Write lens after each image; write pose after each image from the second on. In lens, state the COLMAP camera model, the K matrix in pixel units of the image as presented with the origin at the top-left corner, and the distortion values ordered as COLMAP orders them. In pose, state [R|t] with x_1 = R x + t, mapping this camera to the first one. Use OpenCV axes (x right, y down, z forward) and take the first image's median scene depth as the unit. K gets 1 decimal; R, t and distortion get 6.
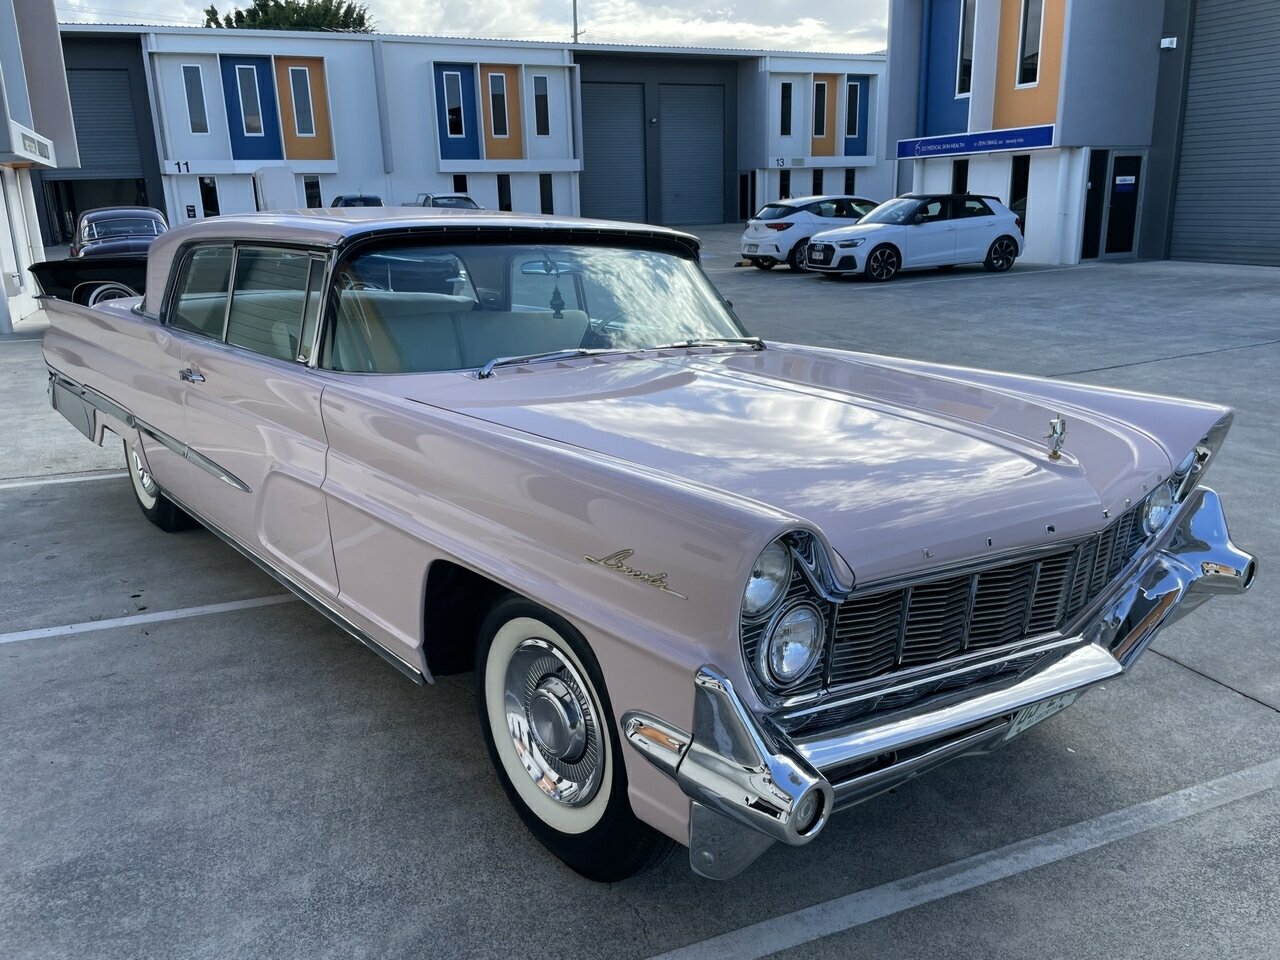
lens RADIAL K [[974.2, 0, 647.4], [0, 974.2, 473.8], [0, 0, 1]] dist [0.087835, -0.119971]
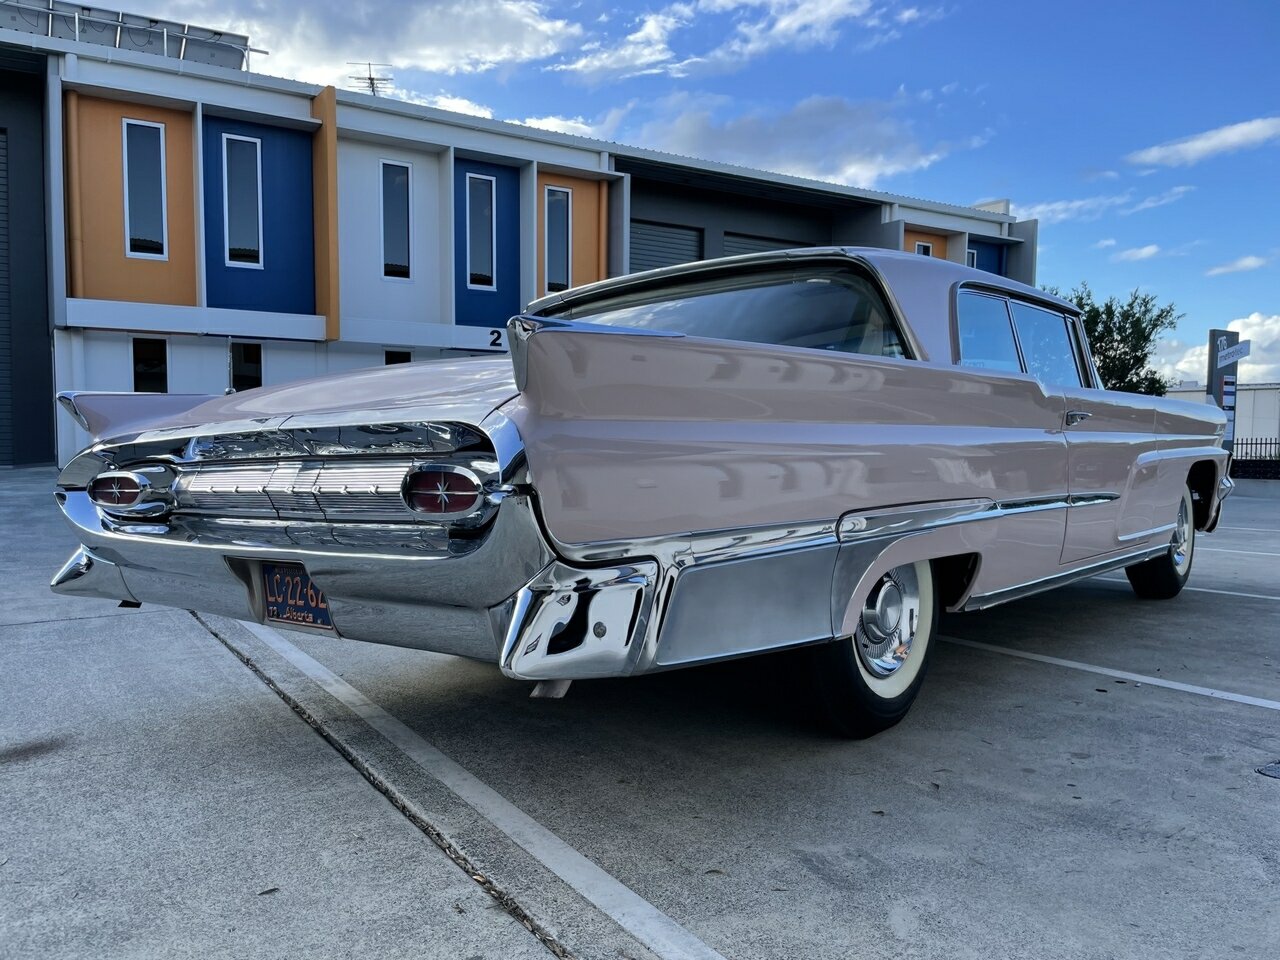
lens RADIAL K [[974.9, 0, 624.7], [0, 974.9, 486.8], [0, 0, 1]] dist [0.088454, -0.121506]
pose [[-0.140493, -0.041803, 0.989199, -0.266608], [0.259750, 0.962555, 0.077568, -0.043421], [-0.955401, 0.267843, -0.124374, 0.301564]]
